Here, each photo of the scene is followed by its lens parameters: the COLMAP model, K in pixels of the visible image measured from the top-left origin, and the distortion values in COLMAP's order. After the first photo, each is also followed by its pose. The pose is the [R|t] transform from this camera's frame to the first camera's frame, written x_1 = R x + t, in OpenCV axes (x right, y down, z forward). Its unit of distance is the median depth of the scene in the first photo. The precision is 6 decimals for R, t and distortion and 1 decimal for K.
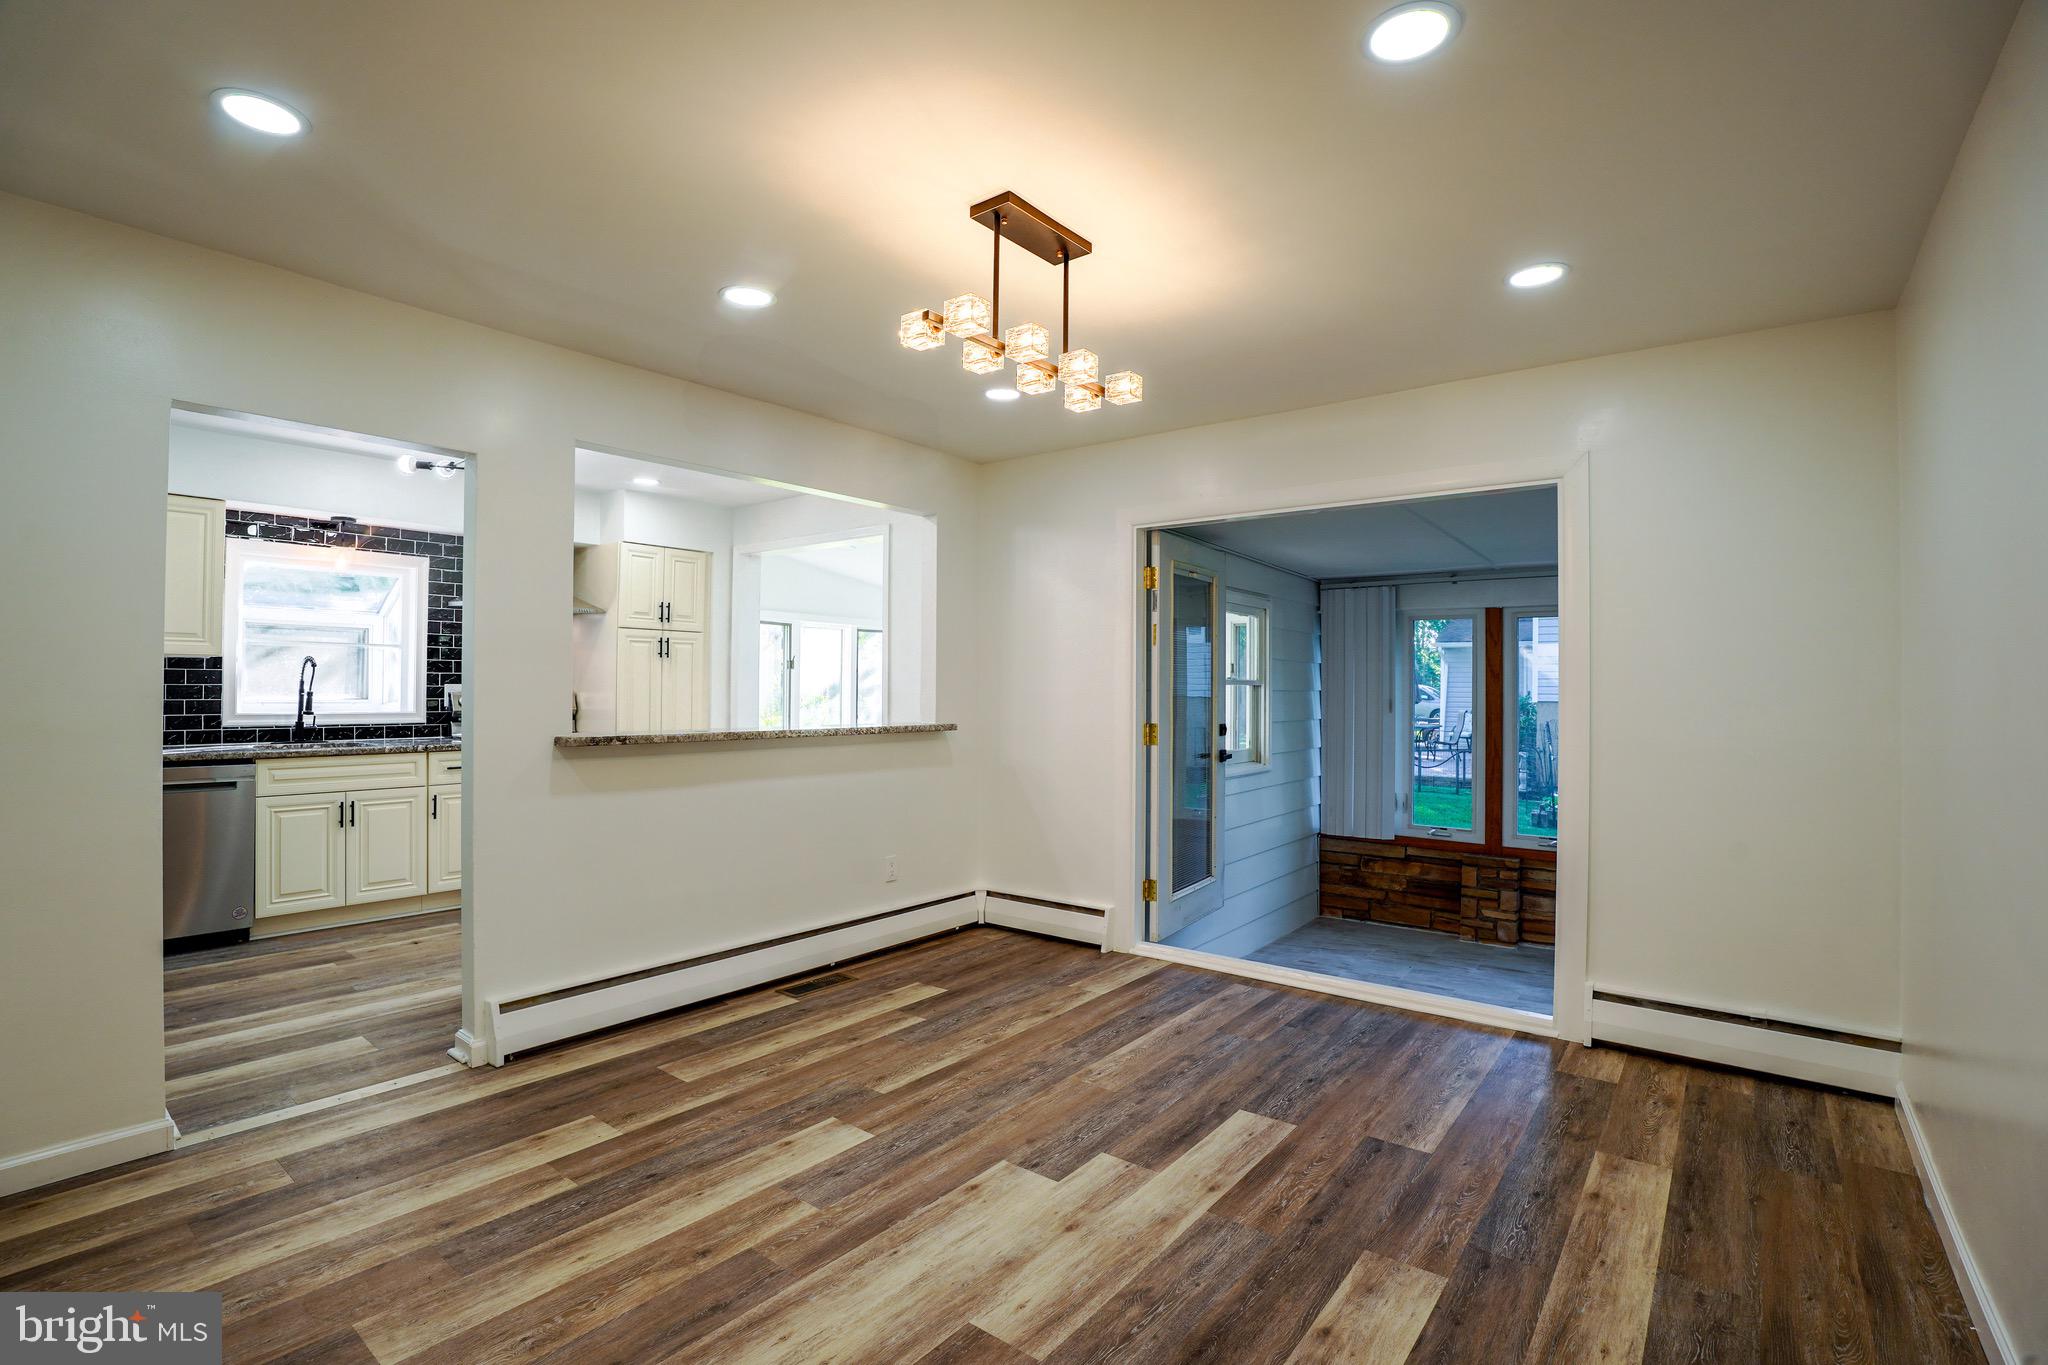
lens RADIAL K [[943.8, 0, 1023.1], [0, 943.8, 687.2], [0, 0, 1]] dist [-0.069838, 0.017626]
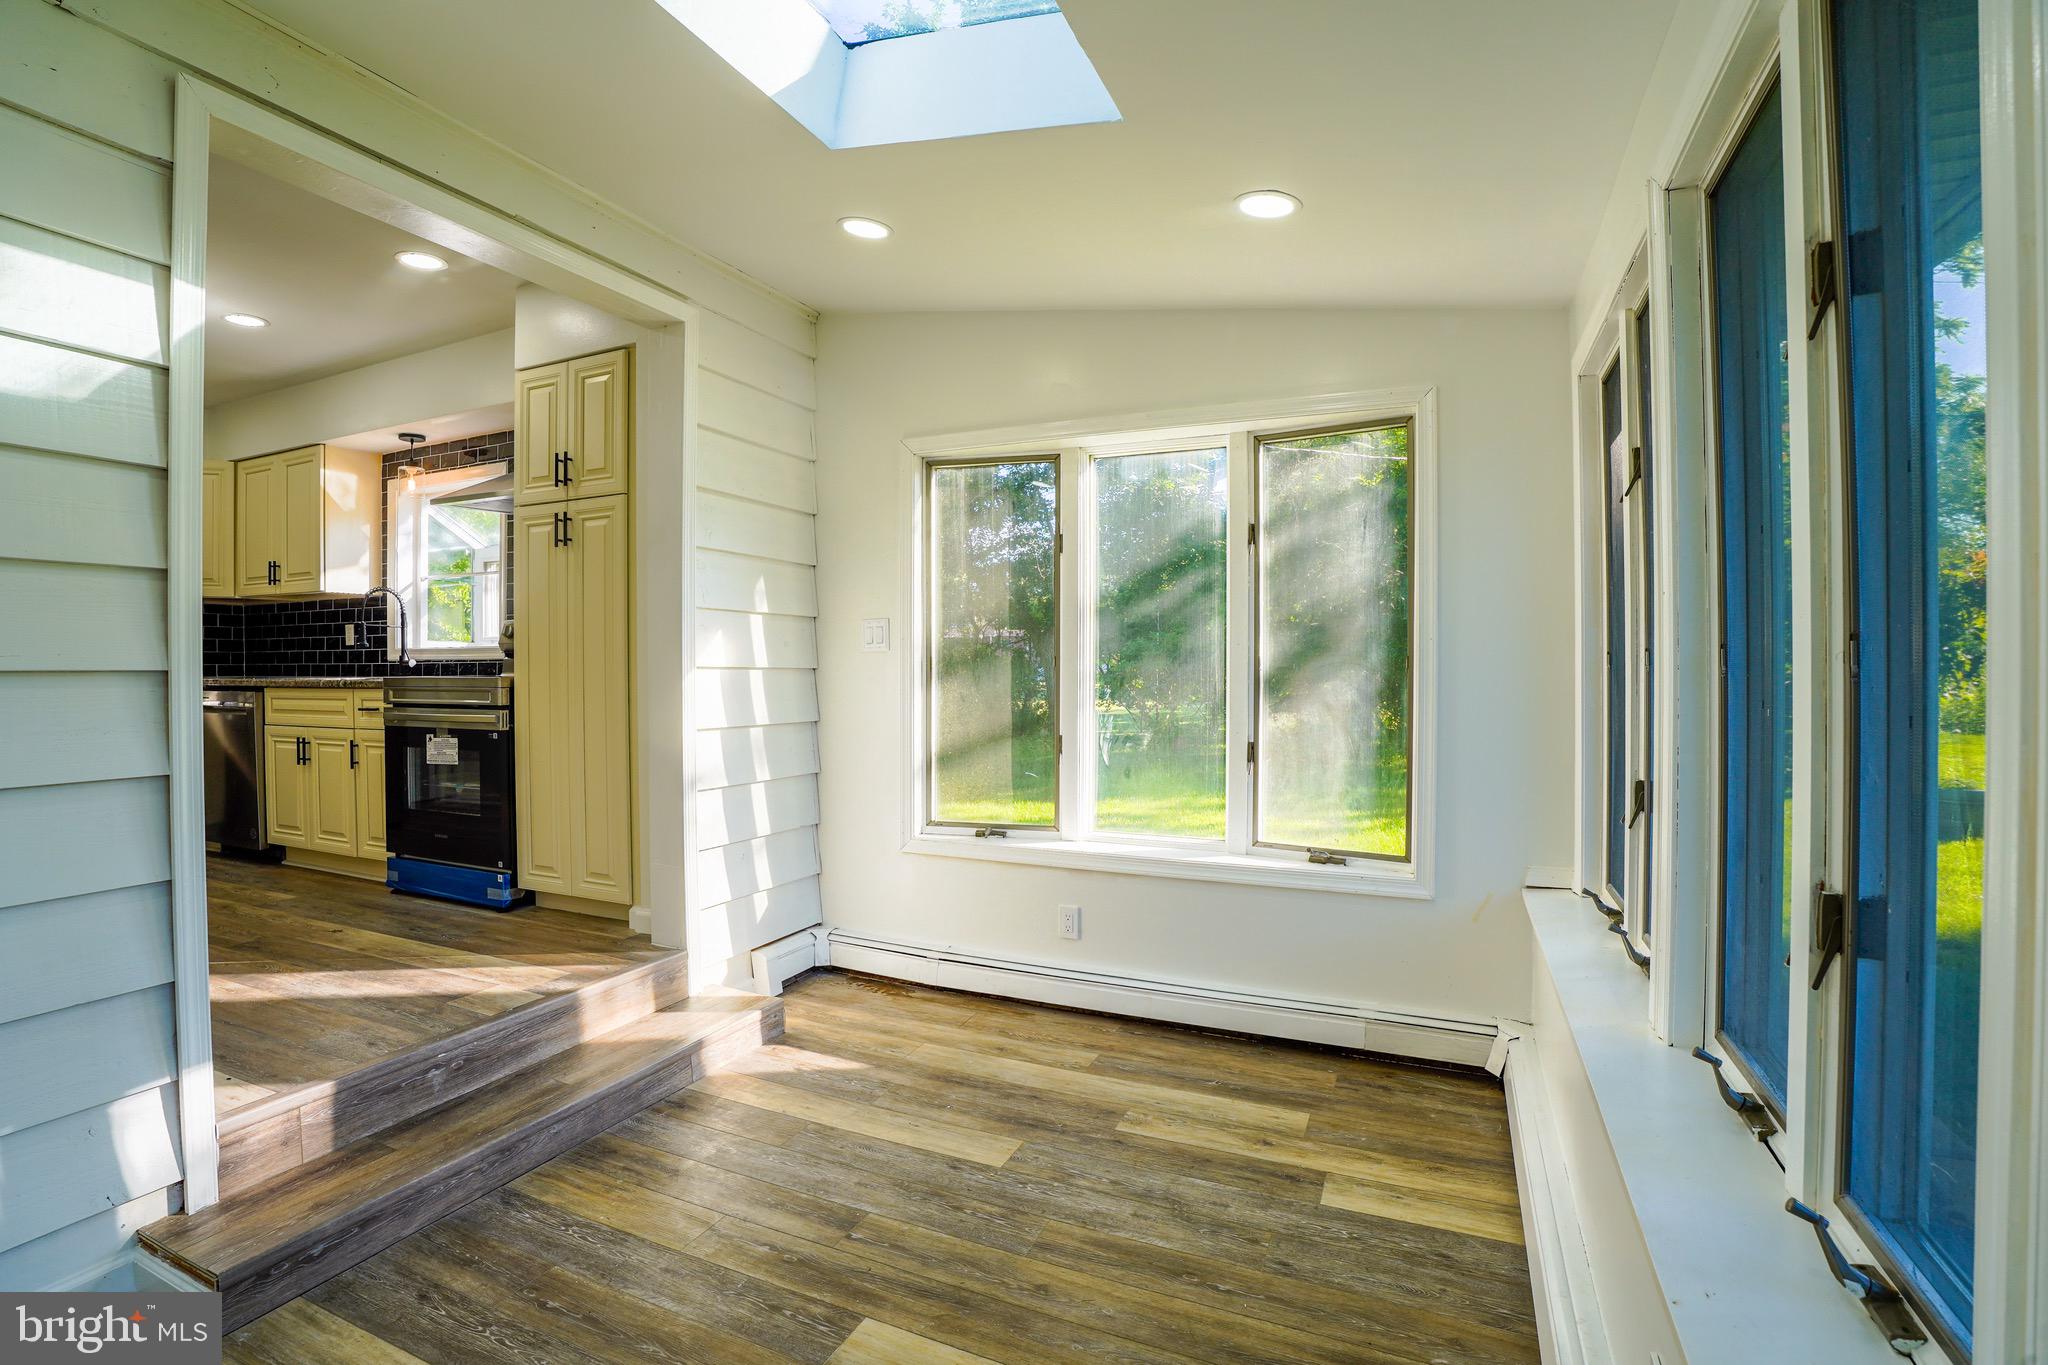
lens RADIAL K [[943.8, 0, 1012.7], [0, 943.8, 679.7], [0, 0, 1]] dist [-0.069838, 0.017626]
pose [[0.238057, 0.003504, -0.971245, 0.306898], [0.006114, 0.999968, 0.005106, 0.061858], [0.971232, -0.007154, 0.238028, 1.380299]]
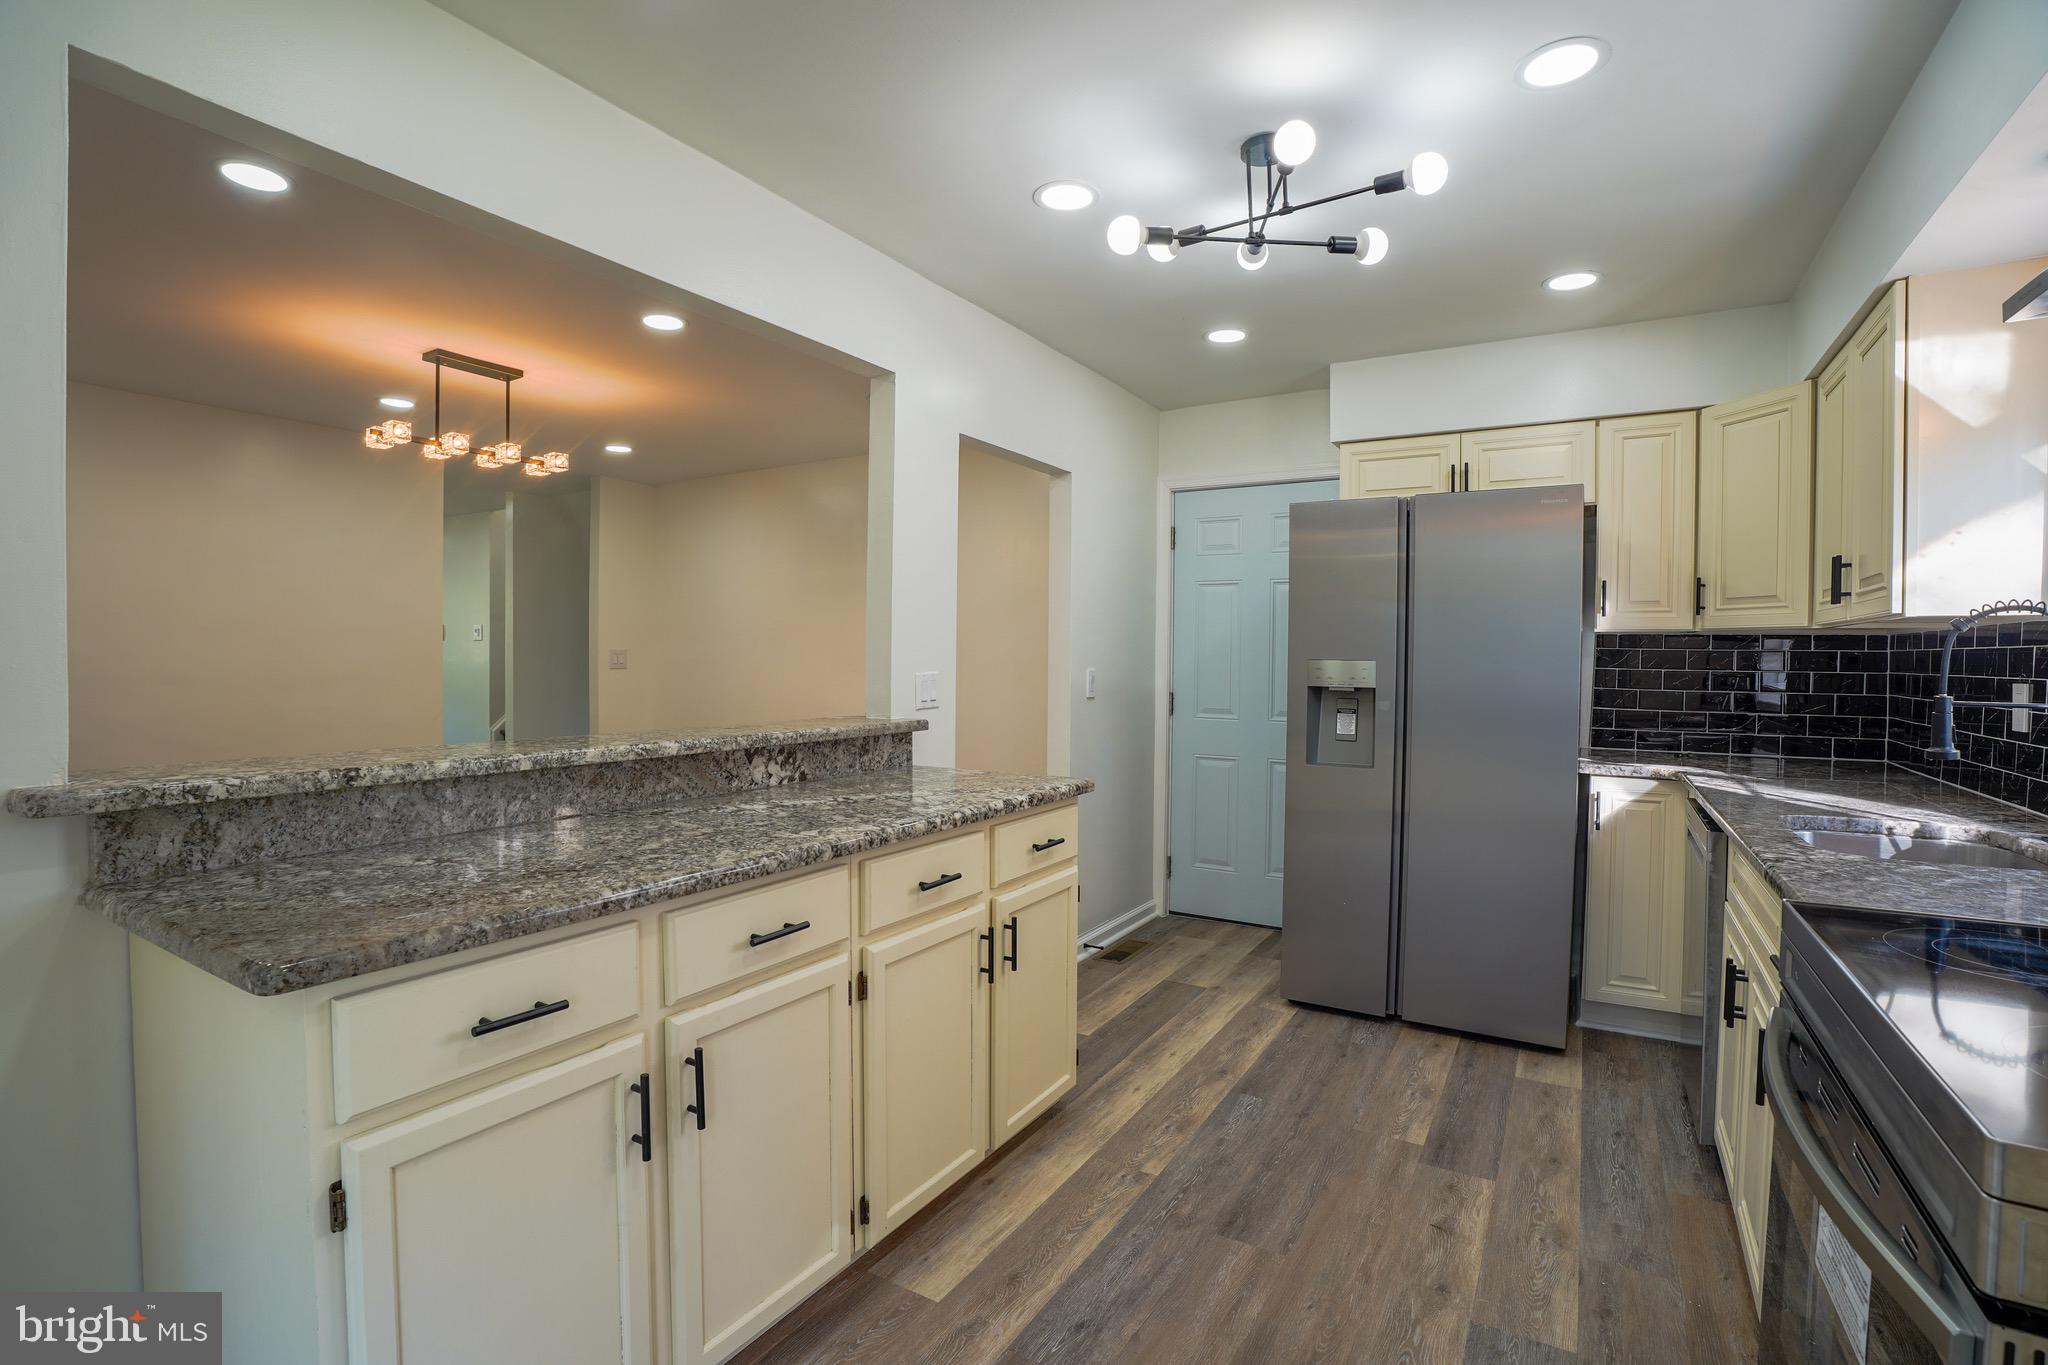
lens RADIAL K [[943.8, 0, 1022.0], [0, 943.8, 683.0], [0, 0, 1]] dist [-0.069838, 0.017626]
pose [[-0.992332, -0.012613, -0.122957, -0.349477], [-0.015891, 0.999543, 0.025720, -0.004157], [0.122577, 0.027477, -0.992079, 1.264603]]
